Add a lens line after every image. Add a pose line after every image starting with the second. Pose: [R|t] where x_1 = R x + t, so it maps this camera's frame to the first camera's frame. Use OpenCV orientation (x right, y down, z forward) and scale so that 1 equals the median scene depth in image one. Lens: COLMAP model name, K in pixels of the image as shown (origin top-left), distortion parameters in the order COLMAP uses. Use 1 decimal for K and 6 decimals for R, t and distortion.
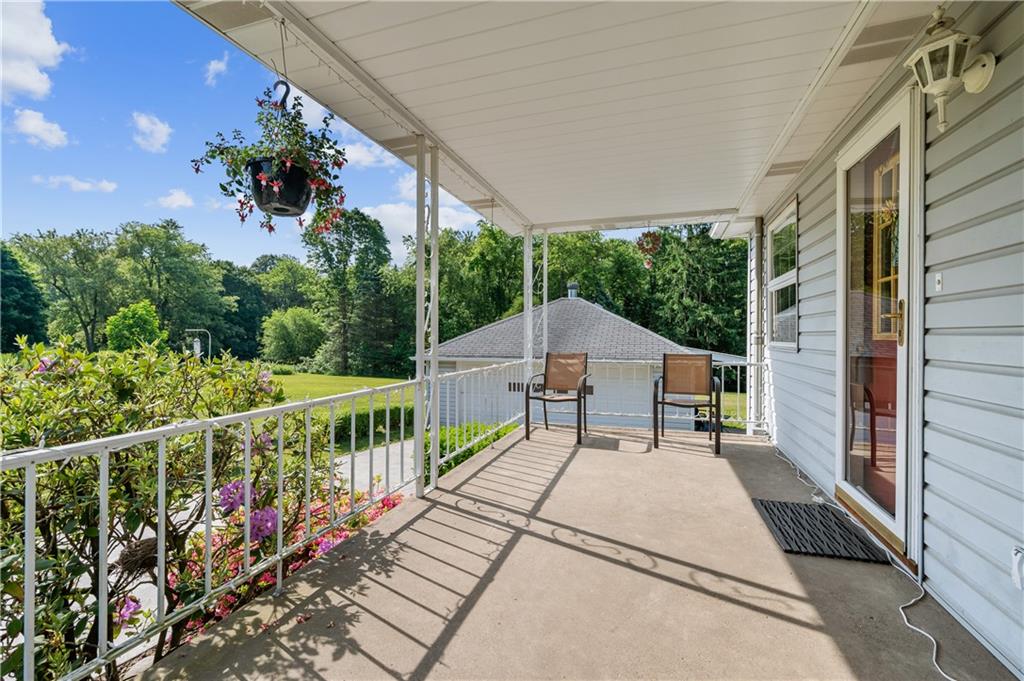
lens RADIAL K [[447.0, 0, 511.9], [0, 447.0, 339.3], [0, 0, 1]] dist [-0.000152, -0.000010]
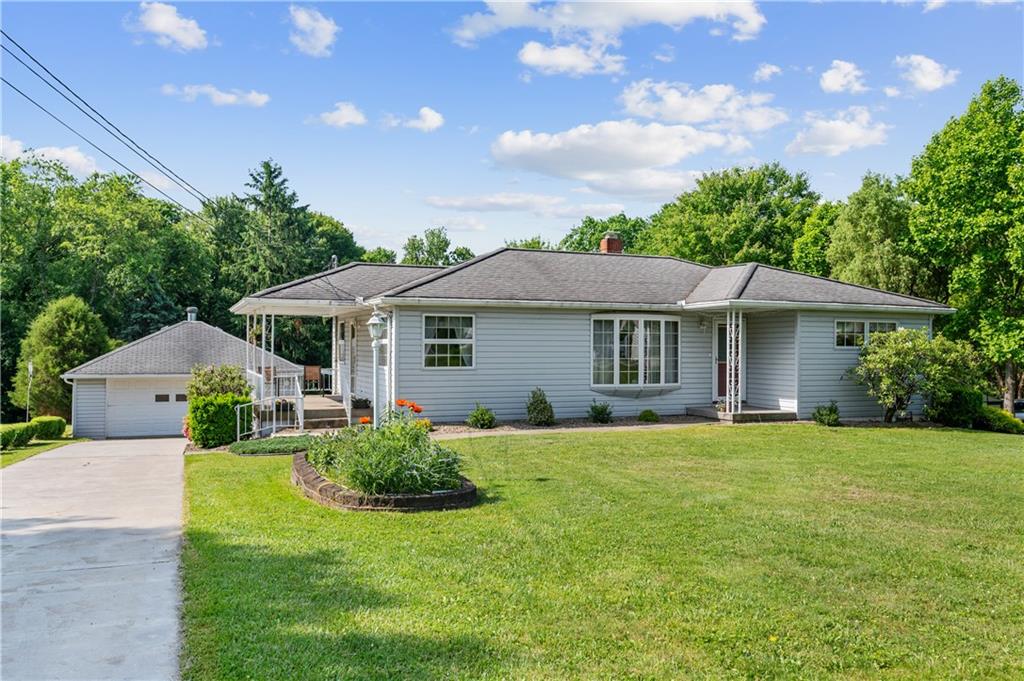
lens RADIAL K [[781.9, 0, 511.6], [0, 781.9, 351.4], [0, 0, 1]] dist [-0.002320, -0.002073]
pose [[0.764087, -0.001333, 0.645111, -0.186617], [0.000801, 0.999999, 0.001117, -0.006484], [-0.645112, -0.000337, 0.764088, -0.364607]]
